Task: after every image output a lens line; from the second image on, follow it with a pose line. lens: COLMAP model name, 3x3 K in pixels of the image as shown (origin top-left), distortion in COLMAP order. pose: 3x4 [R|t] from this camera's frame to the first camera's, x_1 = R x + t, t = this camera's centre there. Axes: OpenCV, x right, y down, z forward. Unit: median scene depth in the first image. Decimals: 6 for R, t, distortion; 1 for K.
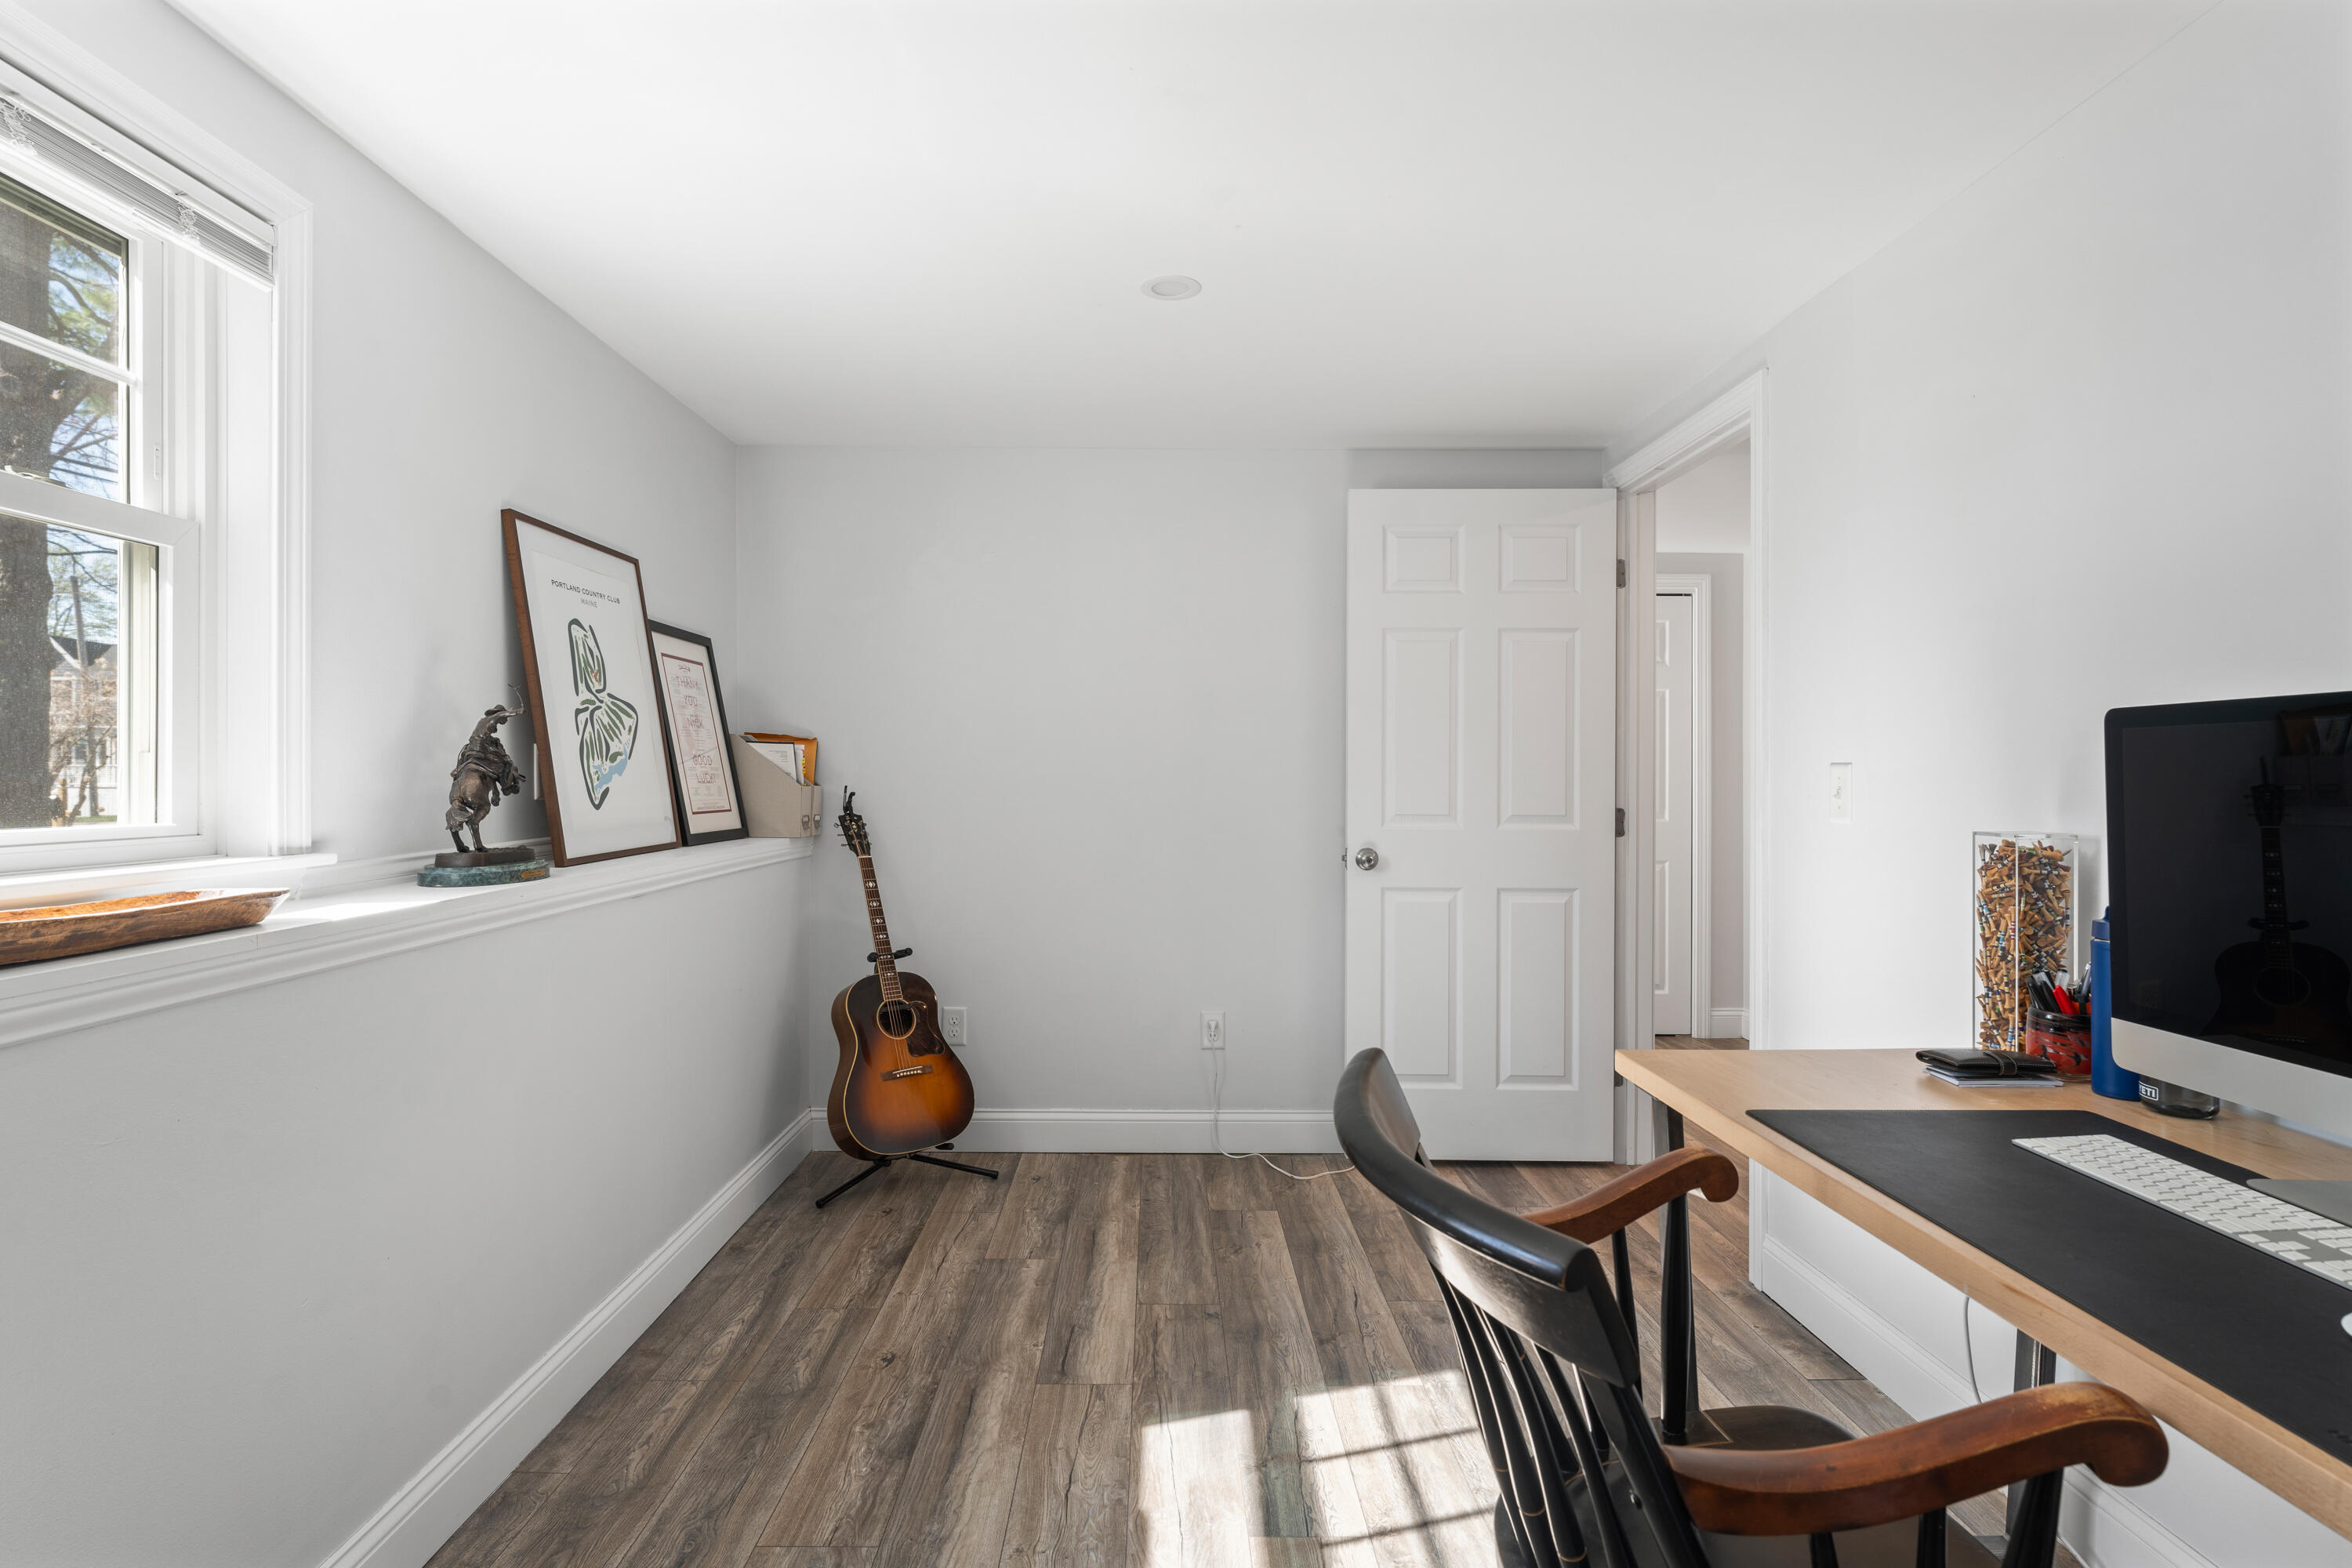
lens RADIAL K [[1164.5, 0, 1165.2], [0, 1164.5, 777.6], [0, 0, 1]] dist [0.000855, 0.000148]
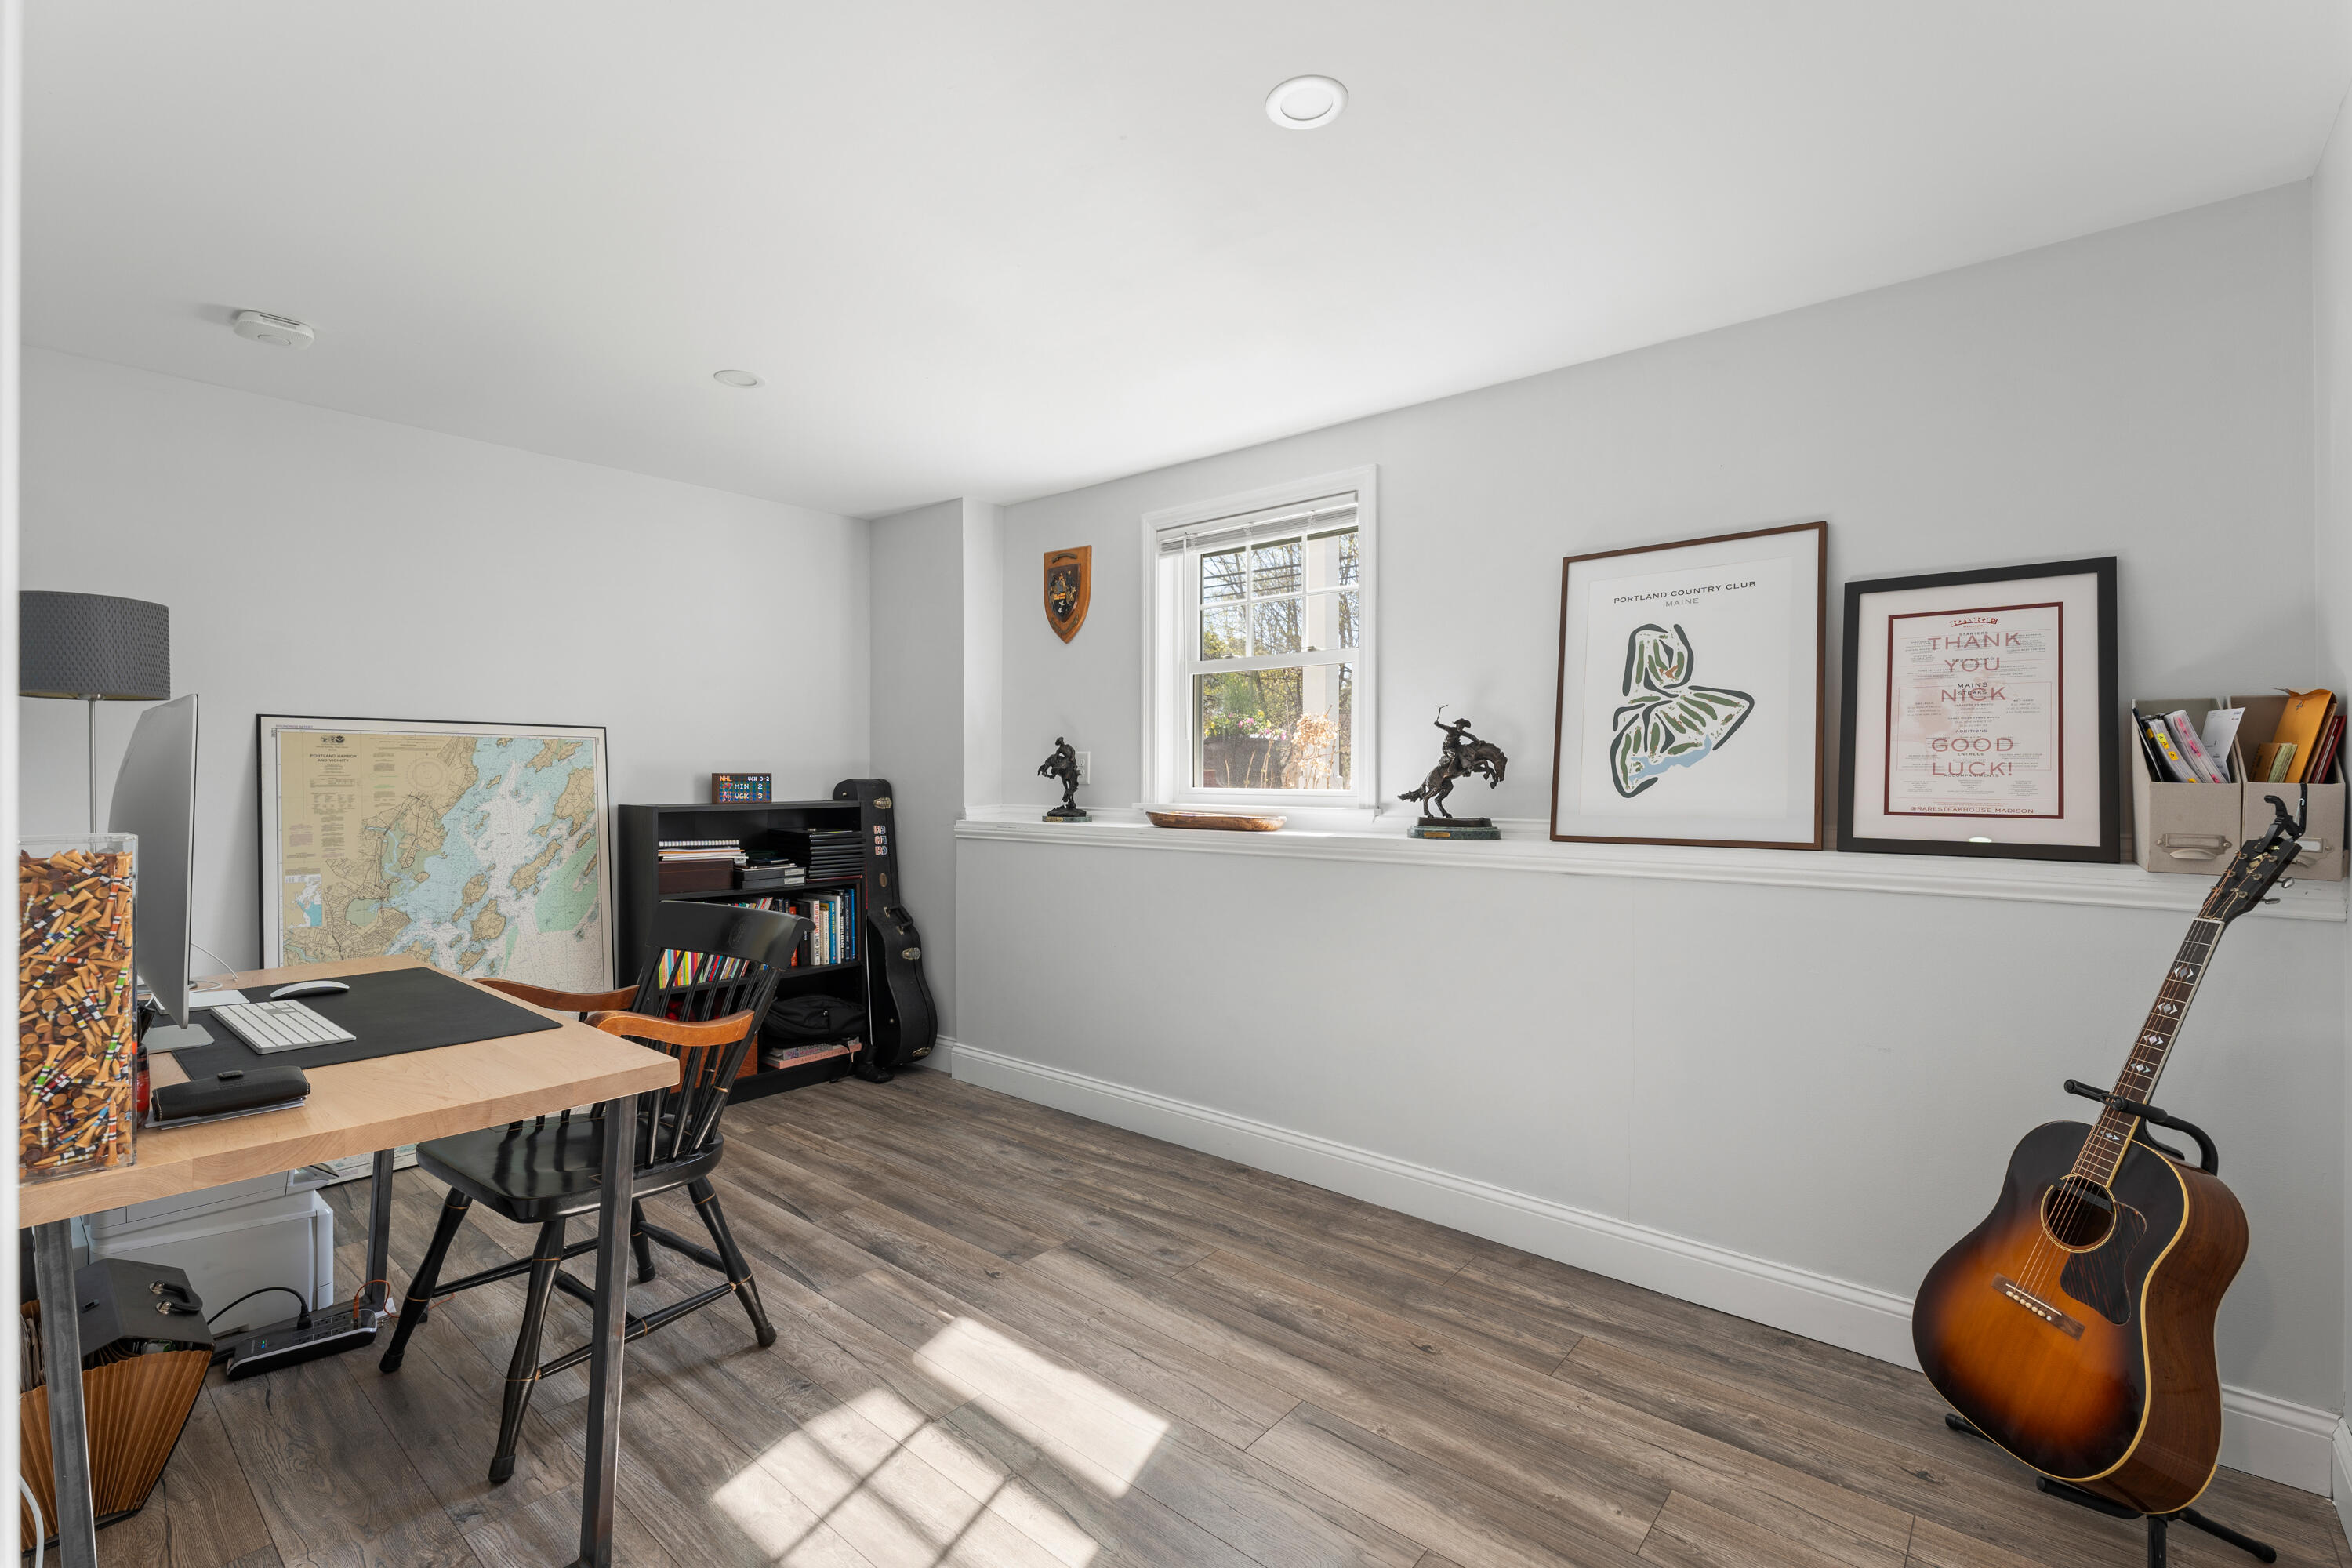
lens RADIAL K [[1057.9, 0, 1165.9], [0, 1057.9, 786.6], [0, 0, 1]] dist [0.000680, 0.000034]
pose [[-0.659518, 0.006598, -0.751660, 0.601942], [-0.002453, 0.999937, 0.010930, 0.007739], [0.751685, 0.009052, -0.659460, 1.456763]]
